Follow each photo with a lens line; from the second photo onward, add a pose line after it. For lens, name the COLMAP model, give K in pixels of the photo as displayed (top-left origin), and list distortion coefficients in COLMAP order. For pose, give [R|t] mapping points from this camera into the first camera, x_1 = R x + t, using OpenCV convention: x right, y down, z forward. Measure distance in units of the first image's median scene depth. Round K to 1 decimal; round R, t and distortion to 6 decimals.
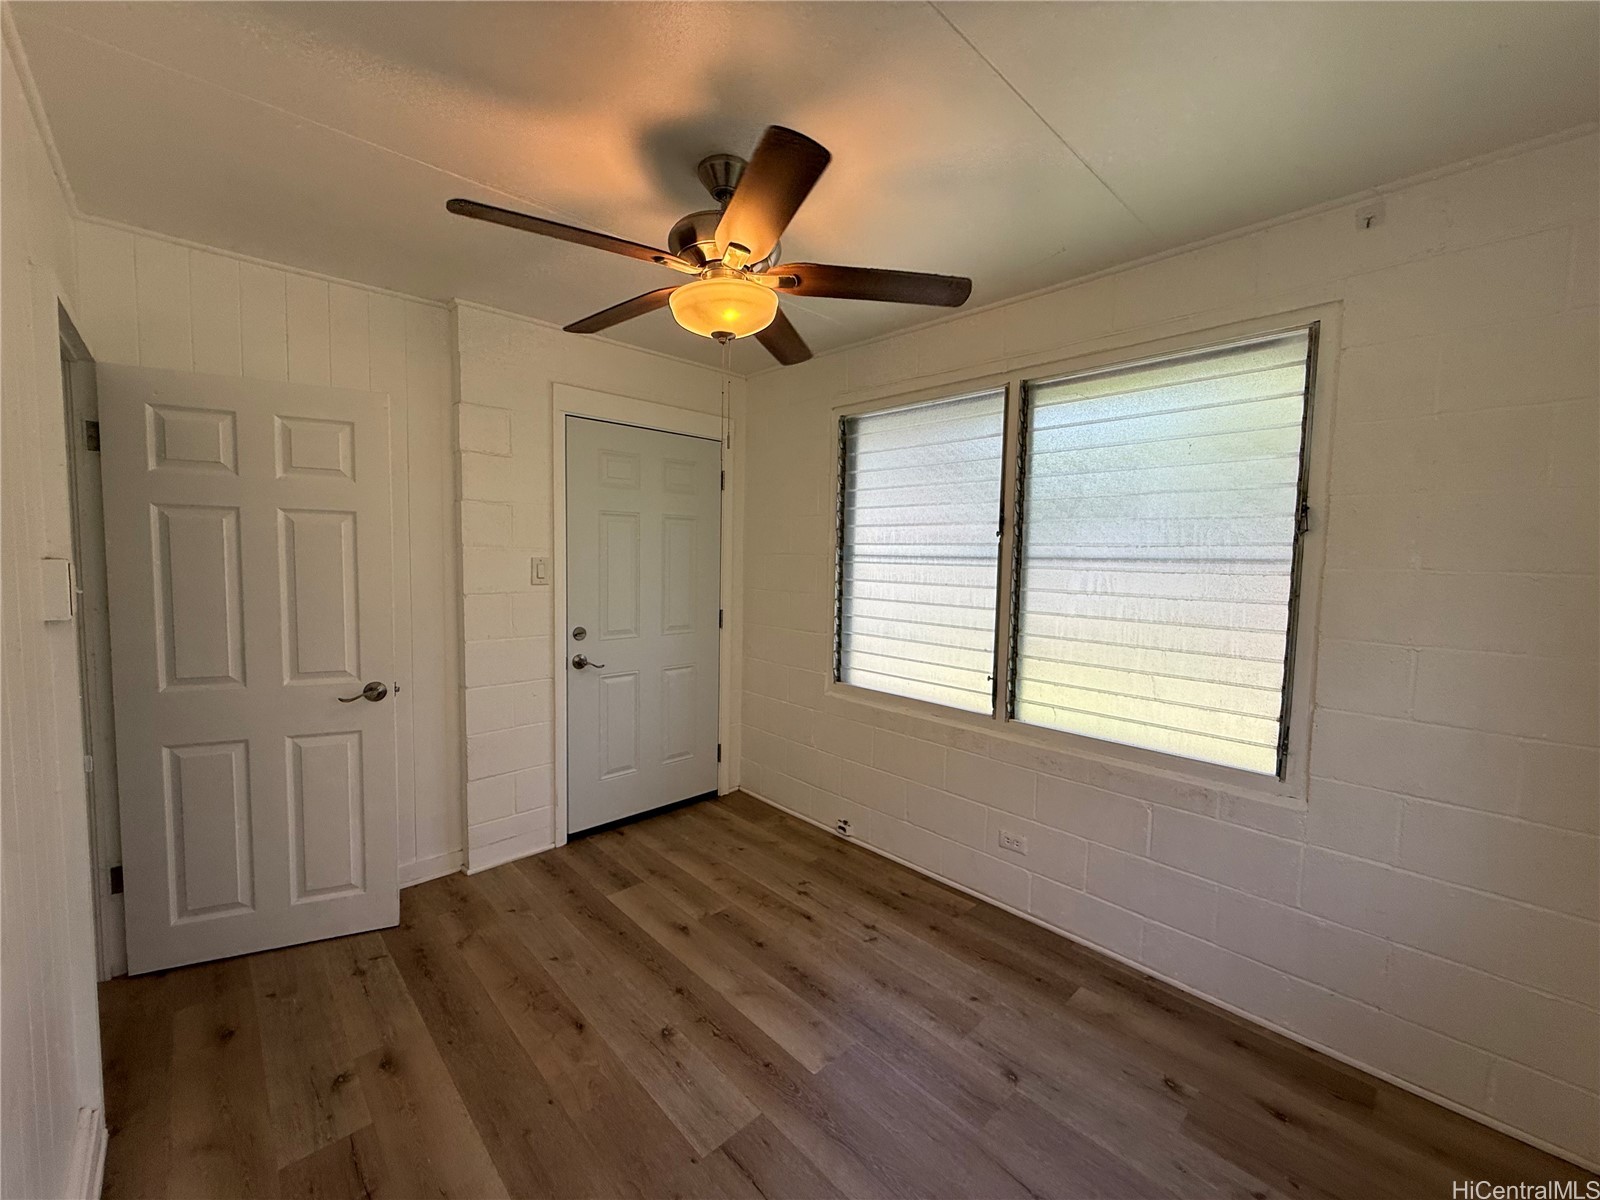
lens RADIAL K [[644.6, 0, 796.7], [0, 644.6, 600.1], [0, 0, 1]] dist [0.000013, -0.000364]
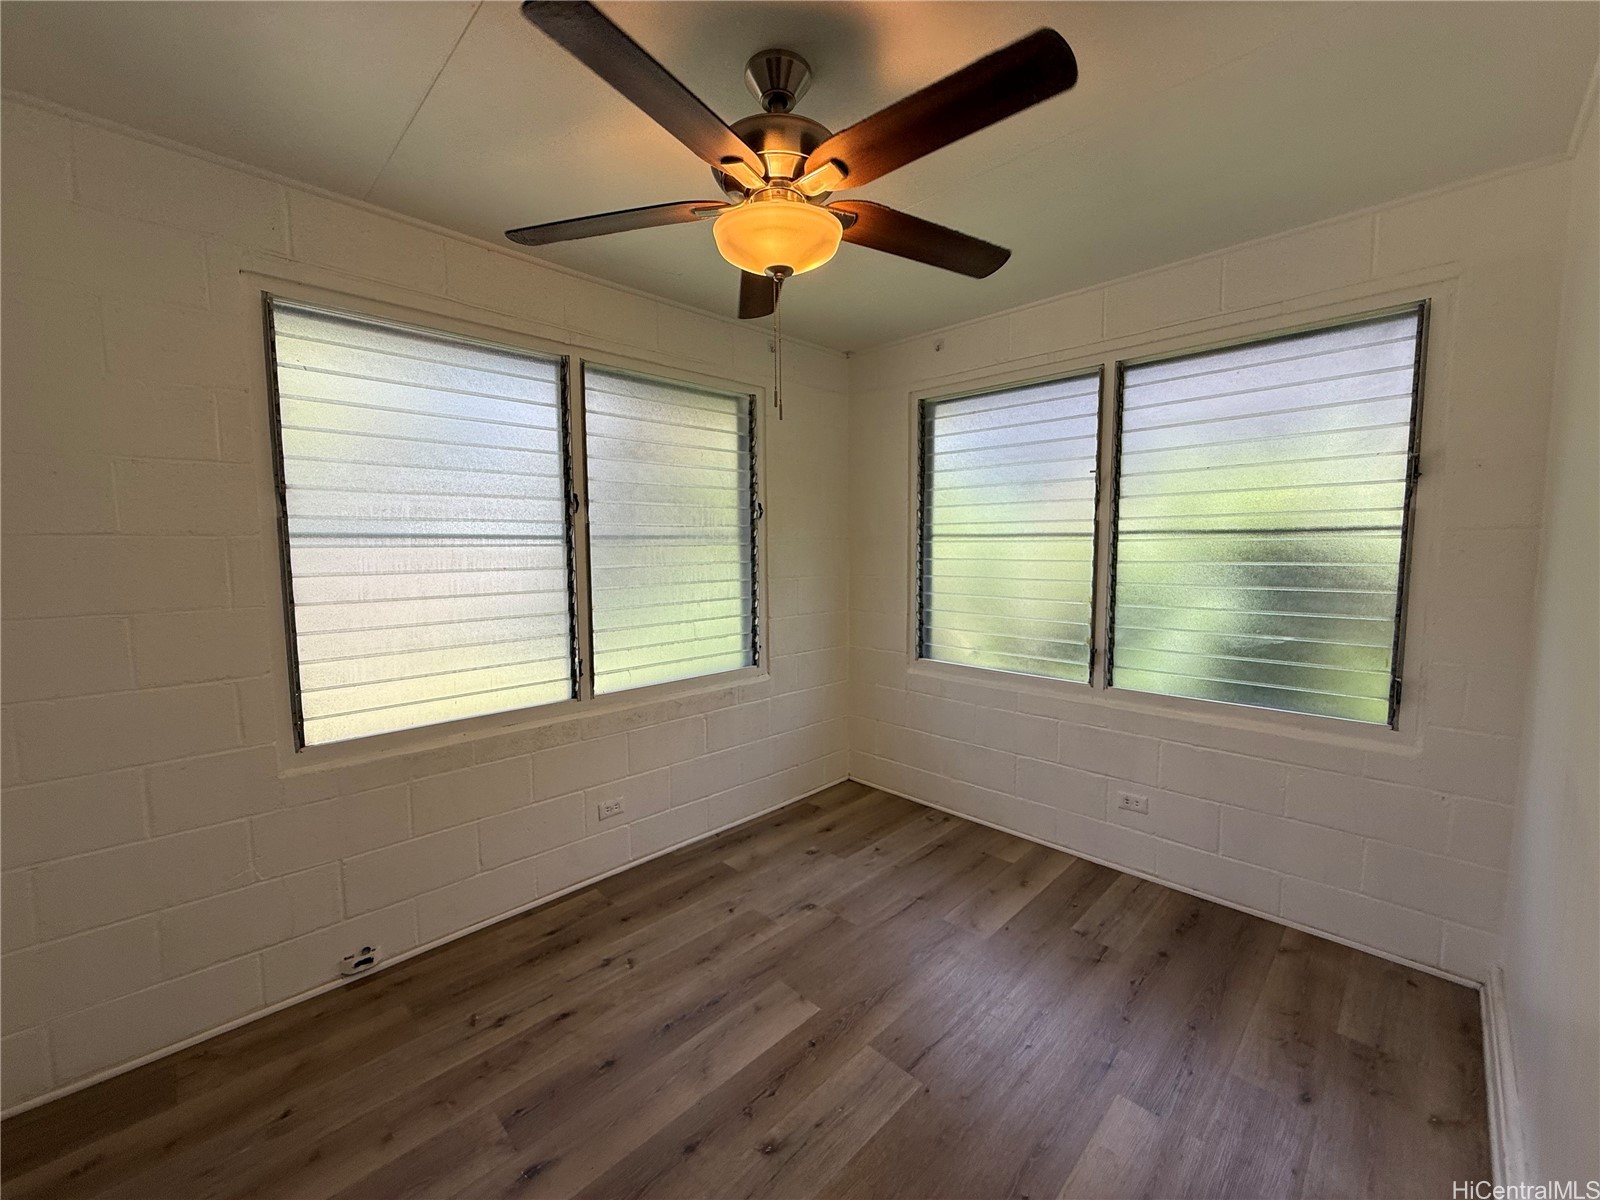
lens RADIAL K [[644.6, 0, 796.7], [0, 644.6, 600.1], [0, 0, 1]] dist [0.000013, -0.000364]
pose [[-0.032030, -0.108861, 0.993541, -0.721021], [0.071685, 0.991241, 0.110920, -0.057647], [-0.996913, 0.074775, -0.023946, 0.743377]]
